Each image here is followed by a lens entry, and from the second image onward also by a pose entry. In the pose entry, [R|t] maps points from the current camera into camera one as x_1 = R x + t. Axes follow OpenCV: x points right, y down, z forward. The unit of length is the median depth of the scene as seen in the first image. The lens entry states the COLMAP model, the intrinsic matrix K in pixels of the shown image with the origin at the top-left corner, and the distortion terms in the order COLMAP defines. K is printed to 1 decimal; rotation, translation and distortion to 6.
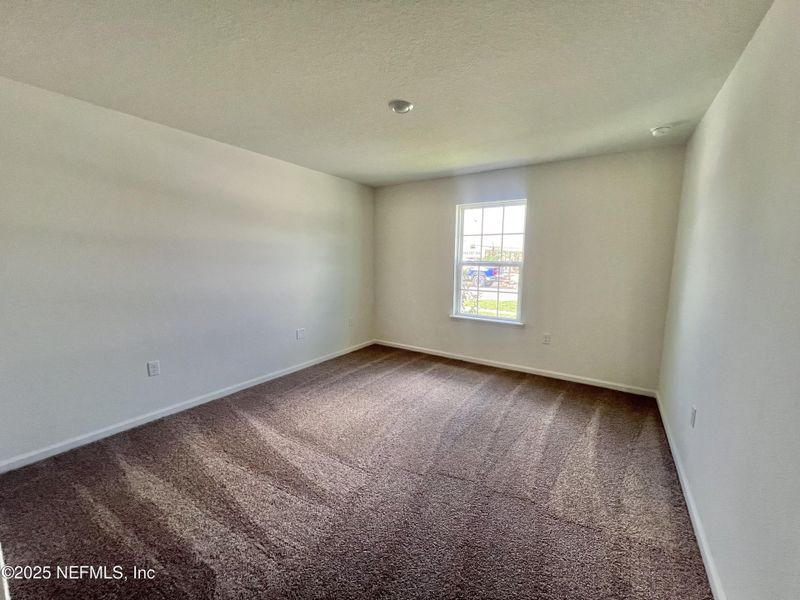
lens RADIAL K [[322.5, 0, 401.5], [0, 322.5, 301.3], [0, 0, 1]] dist [-0.000214, -0.000167]
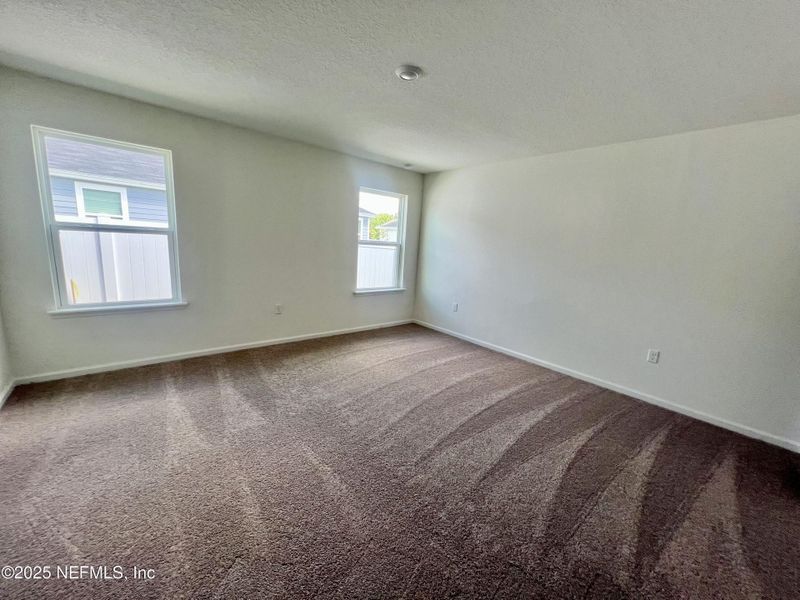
lens RADIAL K [[322.5, 0, 401.5], [0, 322.5, 301.3], [0, 0, 1]] dist [-0.000214, -0.000167]
pose [[0.265667, -0.166452, 0.949587, -0.434149], [0.070516, 0.985699, 0.153054, -0.037859], [-0.961483, 0.026300, 0.273605, 0.333888]]
